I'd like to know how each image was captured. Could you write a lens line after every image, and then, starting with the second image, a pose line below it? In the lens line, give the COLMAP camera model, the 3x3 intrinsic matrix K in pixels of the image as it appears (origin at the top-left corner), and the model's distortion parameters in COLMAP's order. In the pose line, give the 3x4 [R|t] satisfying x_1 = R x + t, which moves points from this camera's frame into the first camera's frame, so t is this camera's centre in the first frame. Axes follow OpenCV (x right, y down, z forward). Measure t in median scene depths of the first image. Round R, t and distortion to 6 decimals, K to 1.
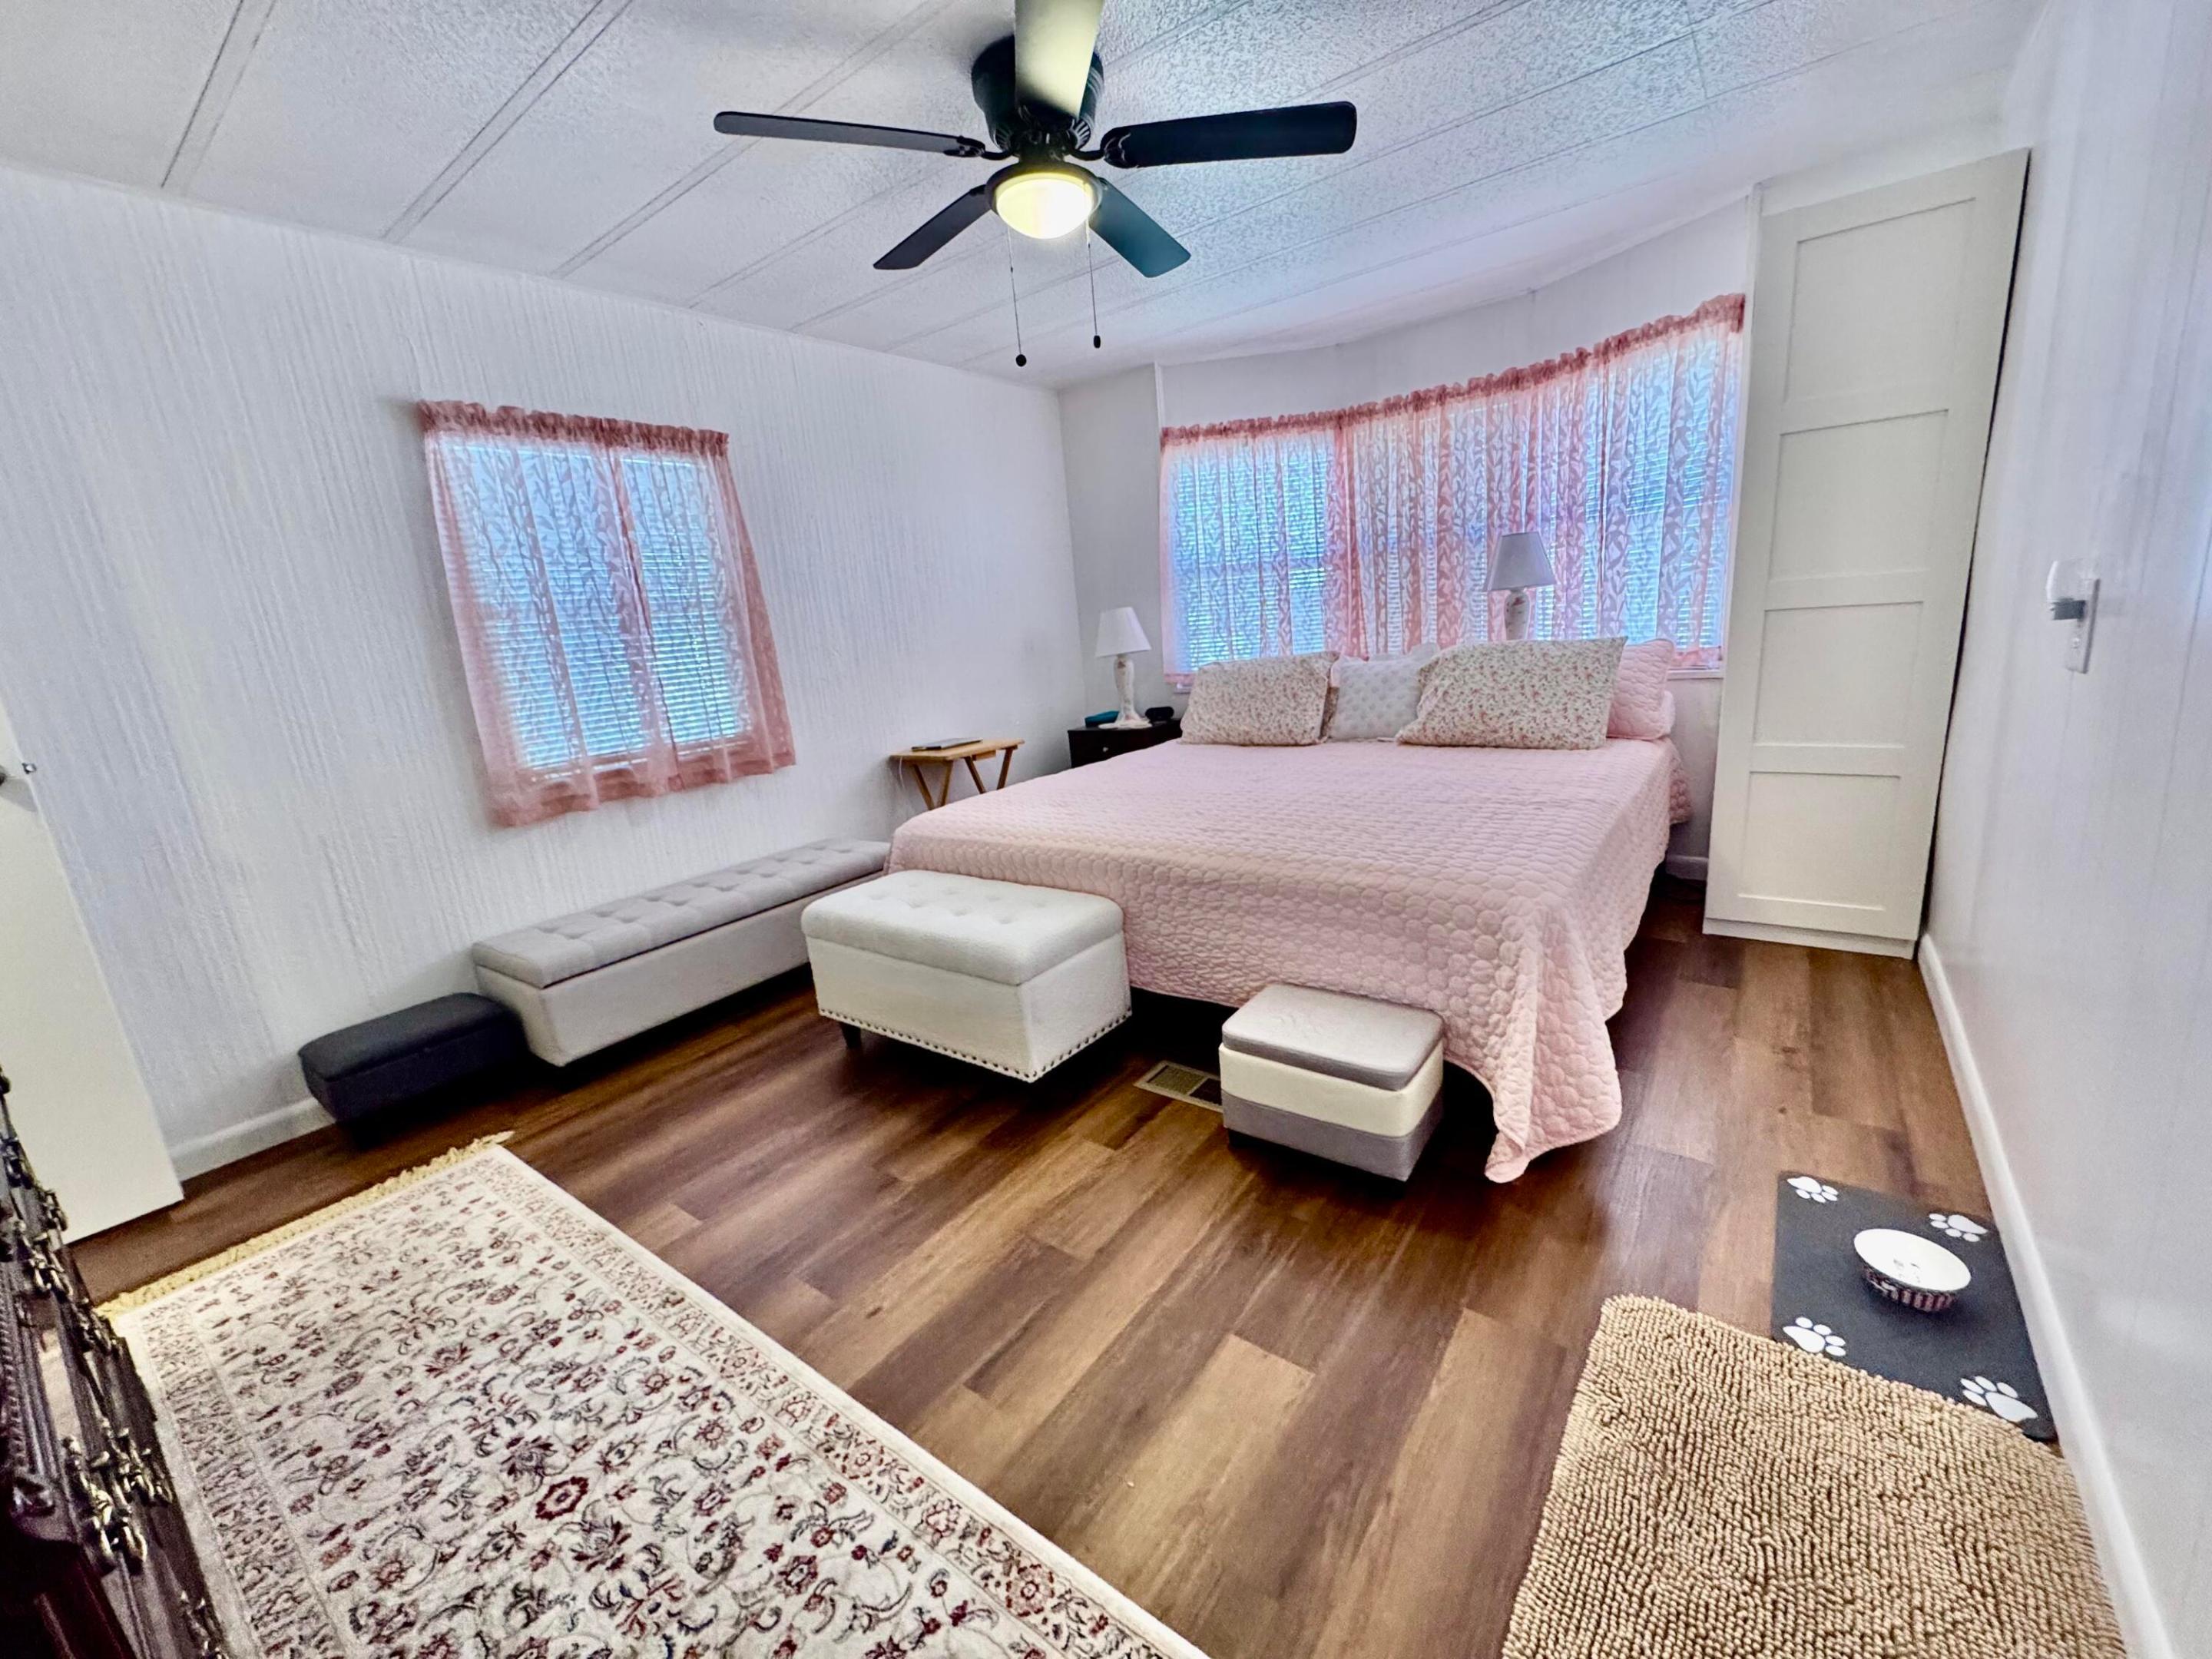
lens RADIAL K [[887.1, 0, 1107.9], [0, 887.1, 828.0], [0, 0, 1]] dist [-0.002363, -0.000074]
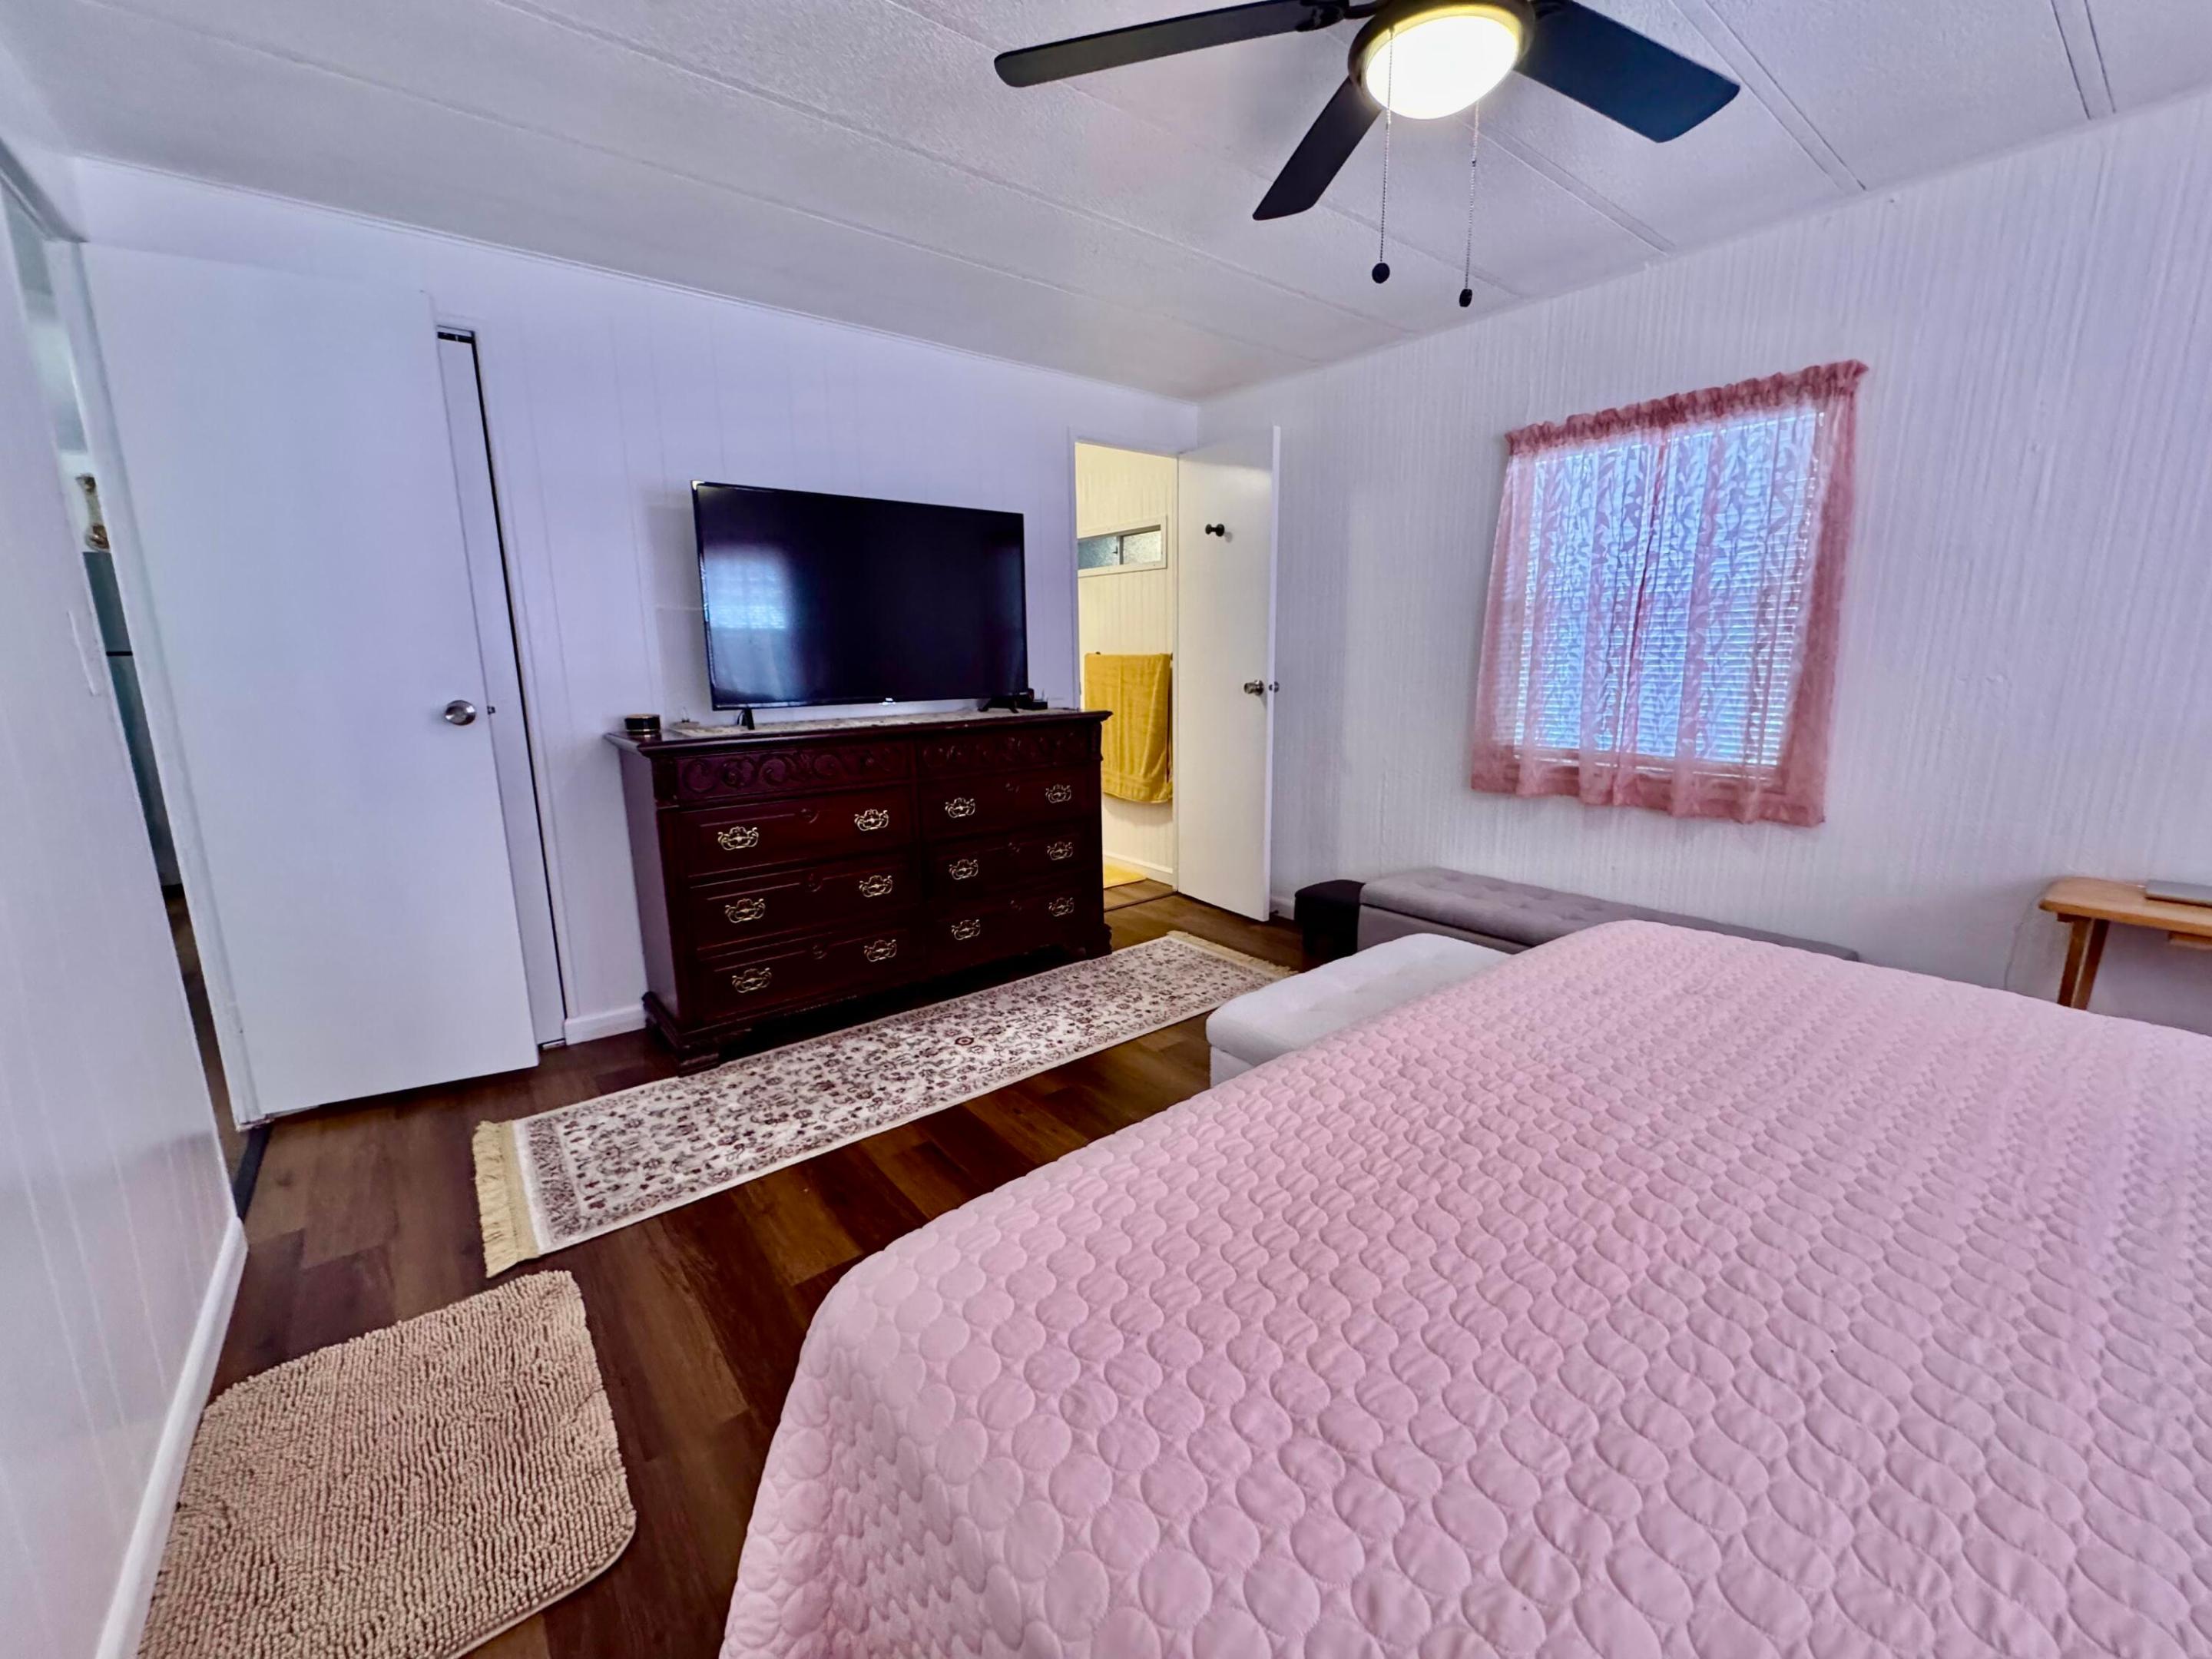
lens RADIAL K [[887.1, 0, 1107.9], [0, 887.1, 828.0], [0, 0, 1]] dist [-0.002363, -0.000074]
pose [[-0.252265, 0.277740, -0.926943, 0.945310], [-0.192509, 0.924371, 0.329360, -0.417979], [0.948316, 0.261531, -0.179720, 1.269293]]
